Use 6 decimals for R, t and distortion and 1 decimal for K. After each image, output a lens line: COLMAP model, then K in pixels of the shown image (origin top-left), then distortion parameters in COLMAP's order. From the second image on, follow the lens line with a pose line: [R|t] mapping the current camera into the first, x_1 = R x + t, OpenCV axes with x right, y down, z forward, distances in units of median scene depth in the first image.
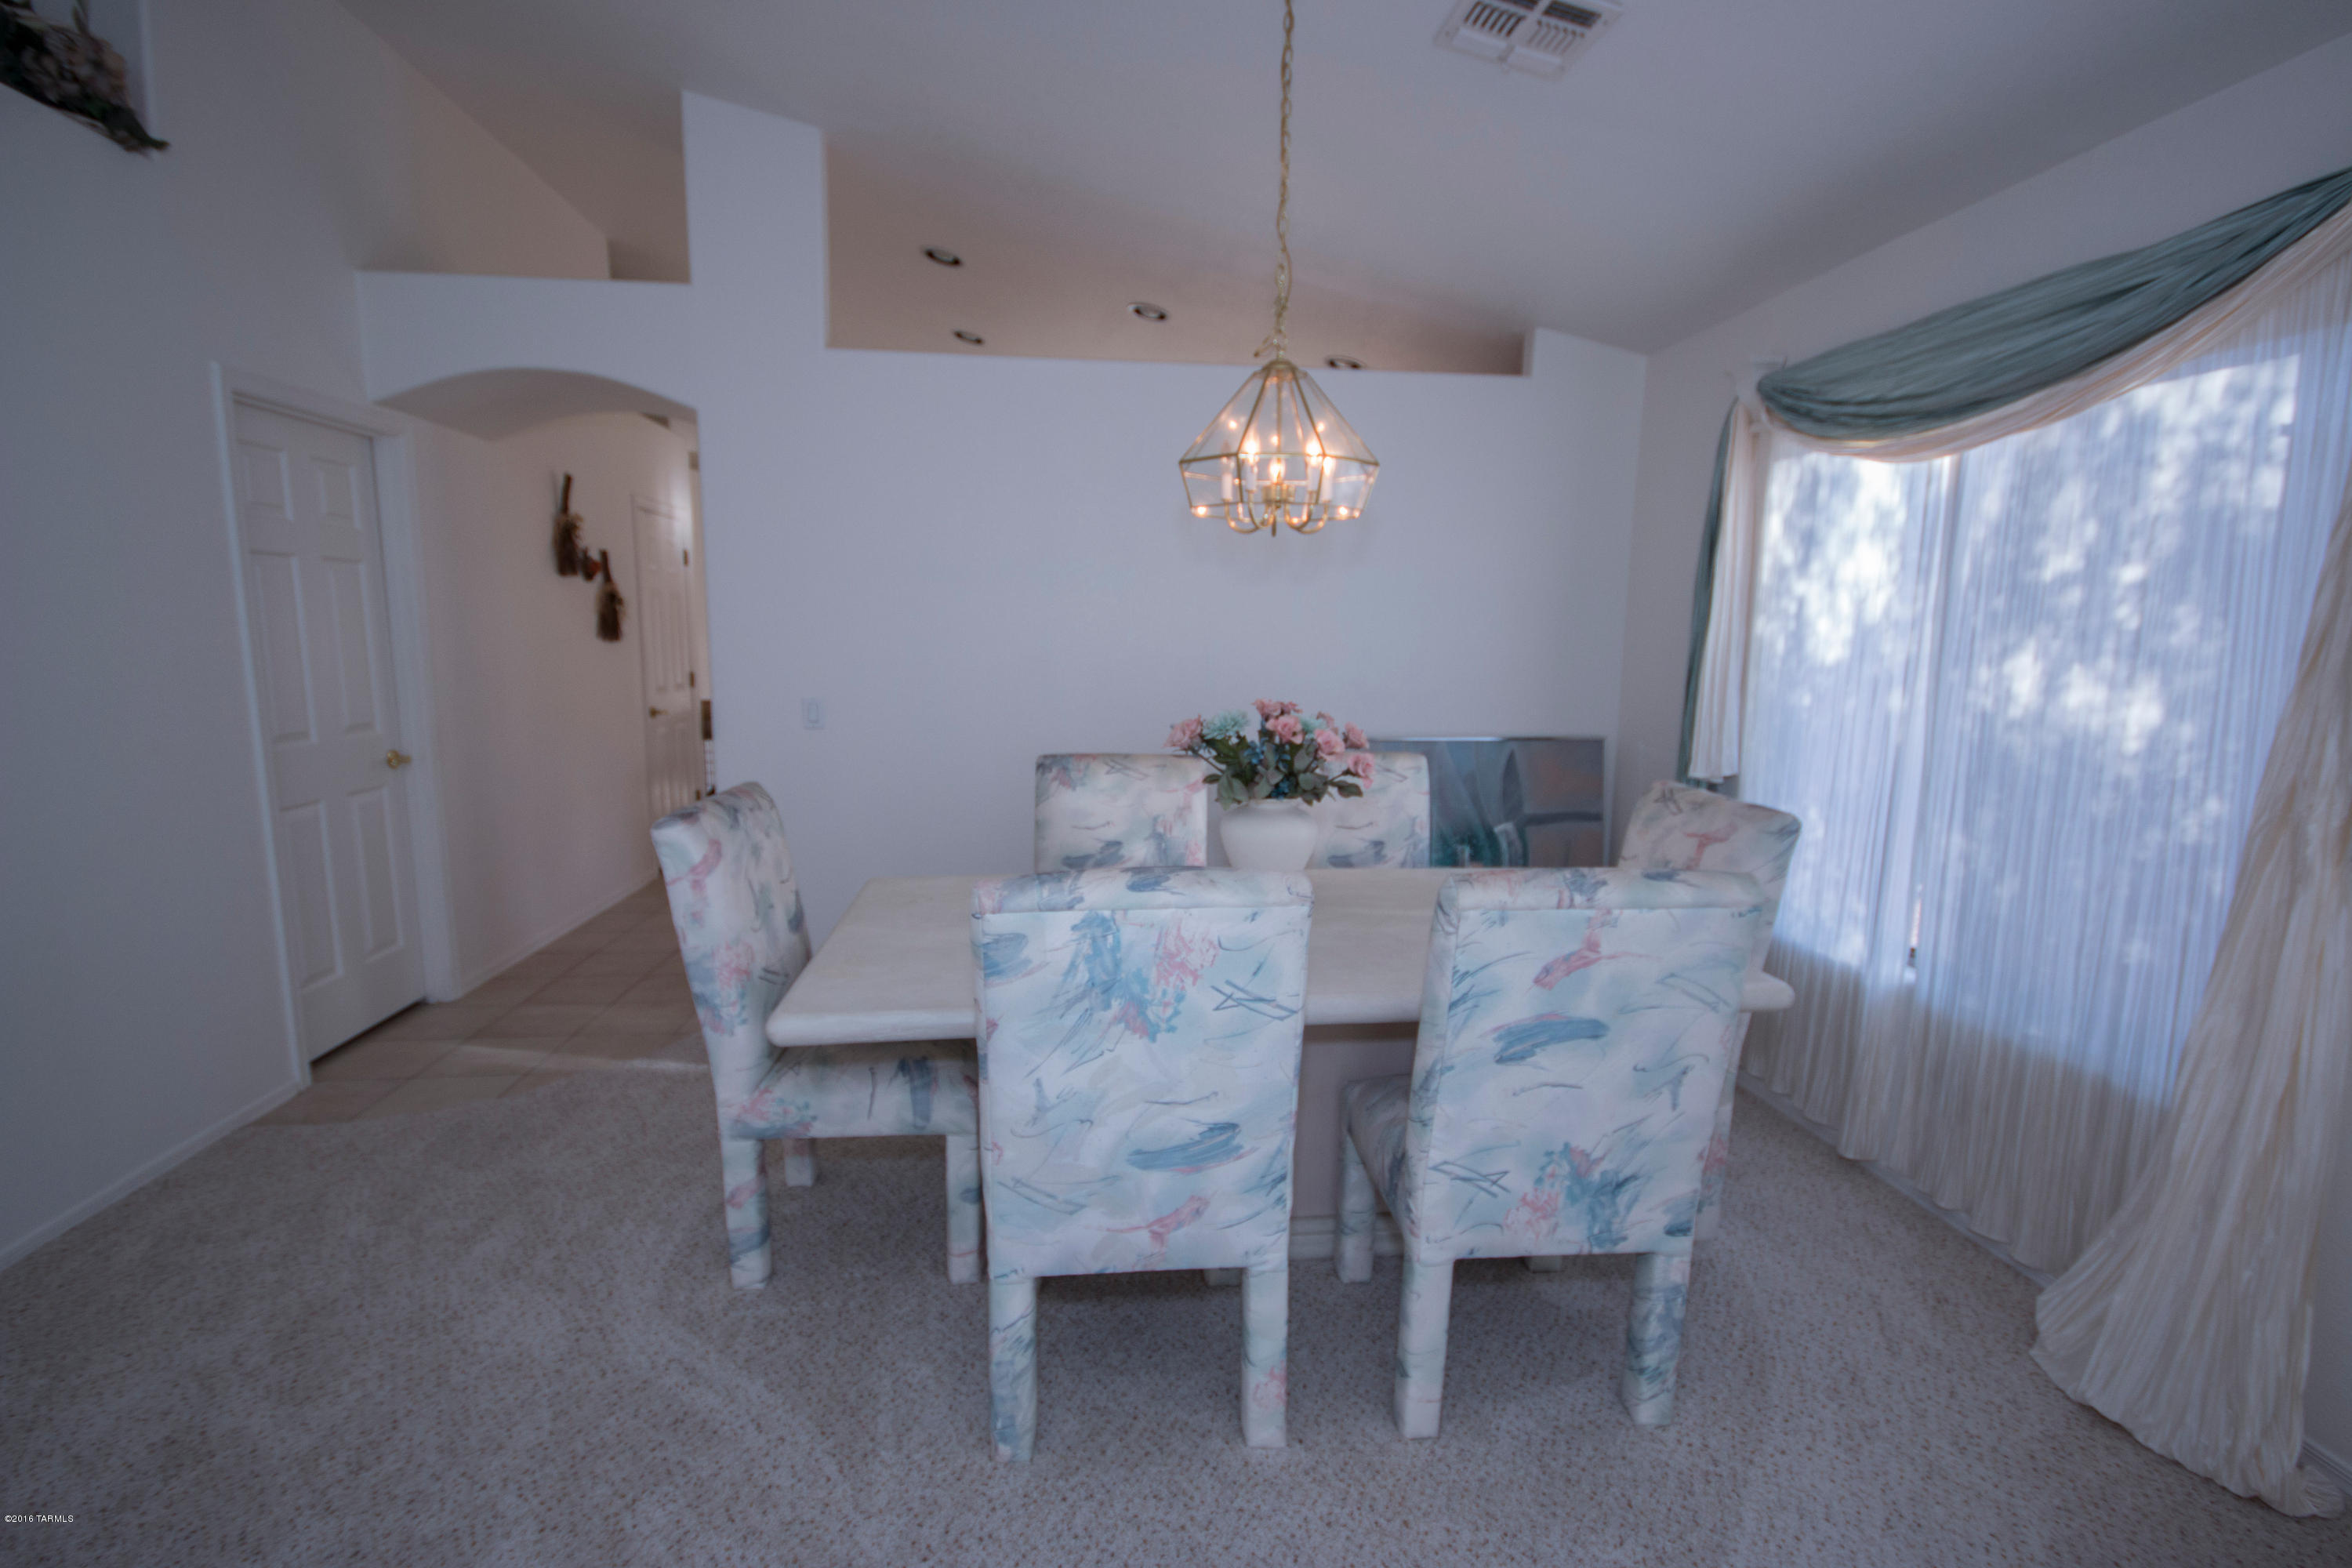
lens RADIAL K [[1083.9, 0, 1183.8], [0, 1083.9, 790.8], [0, 0, 1]] dist [-0.002387, -0.000029]
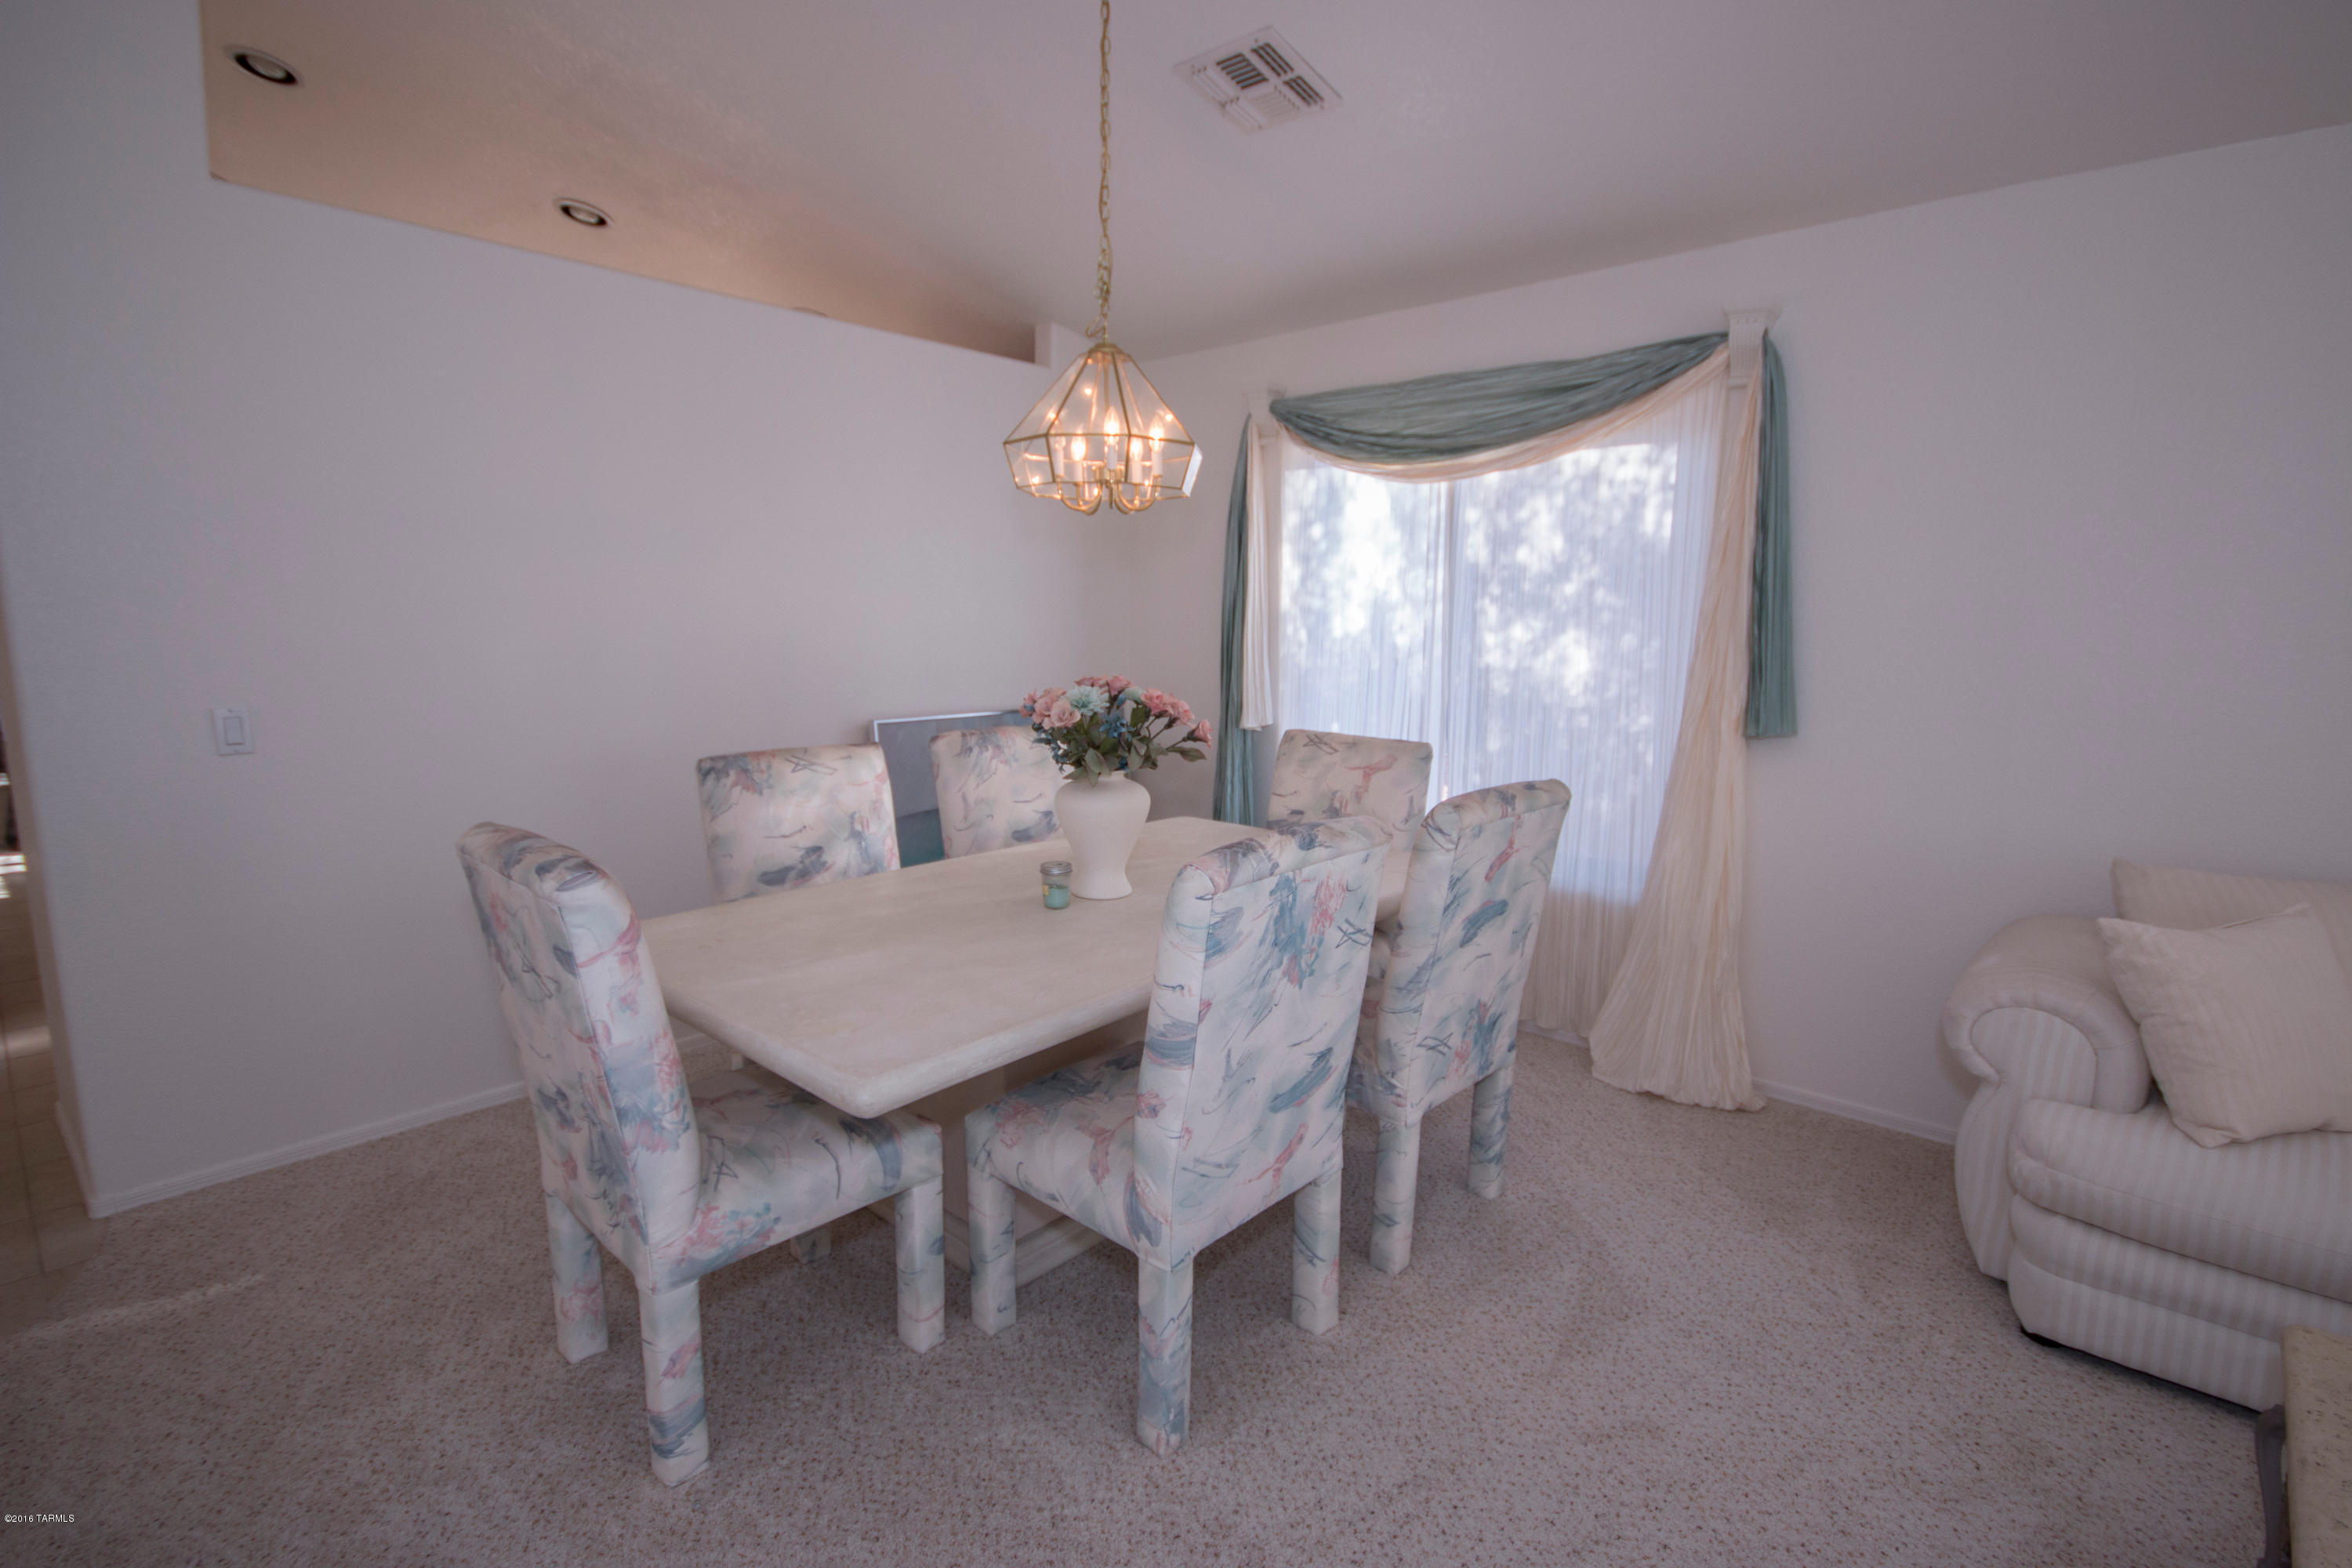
lens RADIAL K [[1100.2, 0, 1217.2], [0, 1100.2, 785.7], [0, 0, 1]] dist [0.000320, -0.000215]
pose [[0.741994, -0.108527, 0.661564, -0.601847], [0.097382, 0.993792, 0.053805, -0.028389], [-0.663296, 0.024501, 0.747956, 0.170489]]
